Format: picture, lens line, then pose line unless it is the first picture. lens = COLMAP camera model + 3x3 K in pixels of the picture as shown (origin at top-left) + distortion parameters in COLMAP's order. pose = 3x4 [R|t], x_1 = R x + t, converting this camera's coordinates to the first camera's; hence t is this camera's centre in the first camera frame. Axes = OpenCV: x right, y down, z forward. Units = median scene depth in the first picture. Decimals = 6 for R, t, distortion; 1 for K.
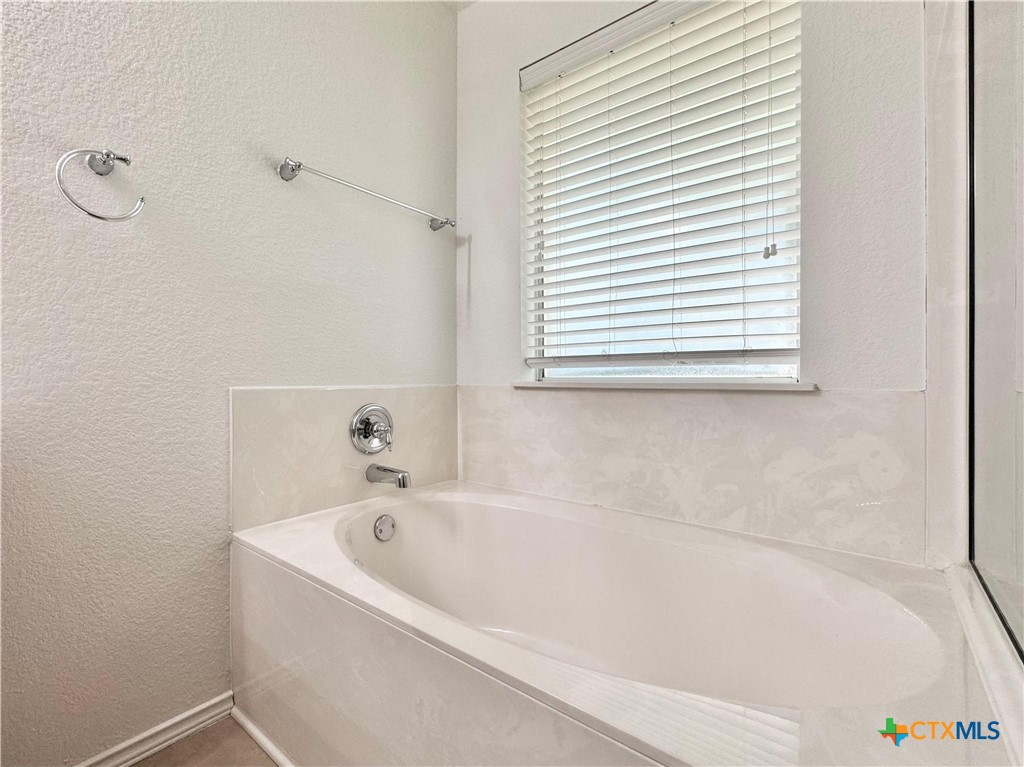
lens RADIAL K [[450.7, 0, 510.8], [0, 450.7, 385.6], [0, 0, 1]] dist [0.003282, 0.000330]
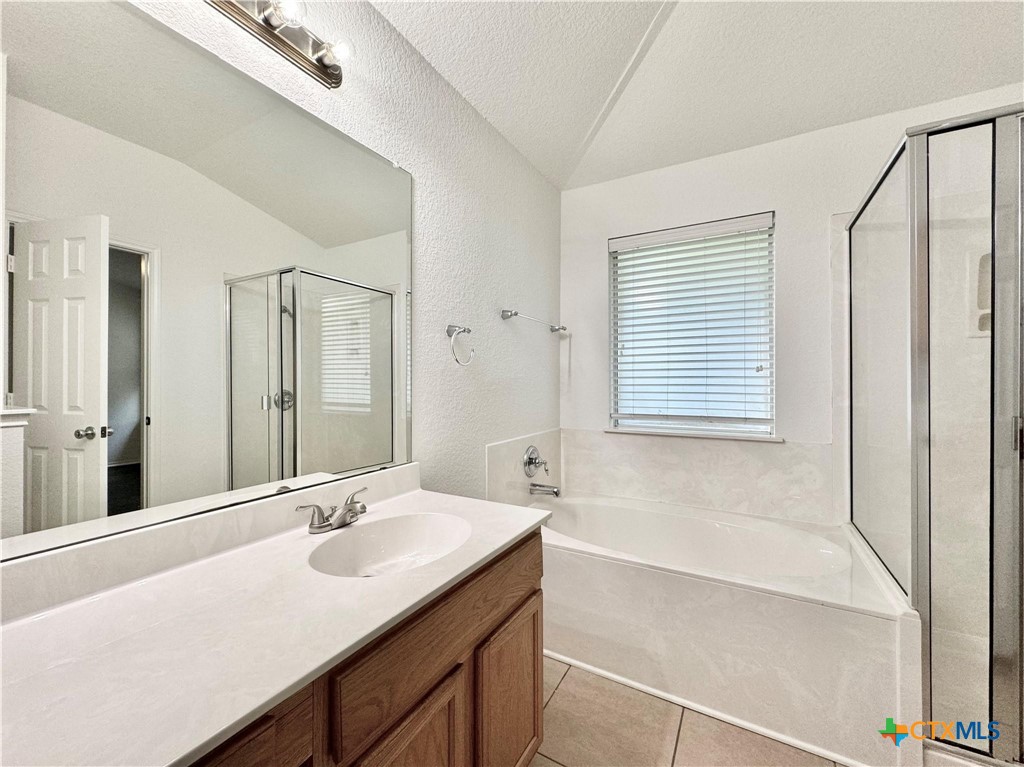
lens RADIAL K [[412.5, 0, 511.4], [0, 412.5, 382.3], [0, 0, 1]] dist [-0.007344, 0.001984]
pose [[0.985728, 0.003249, 0.168316, -0.779547], [-0.002650, 0.999989, -0.003783, -0.227595], [-0.168326, 0.003283, 0.985726, -0.572644]]
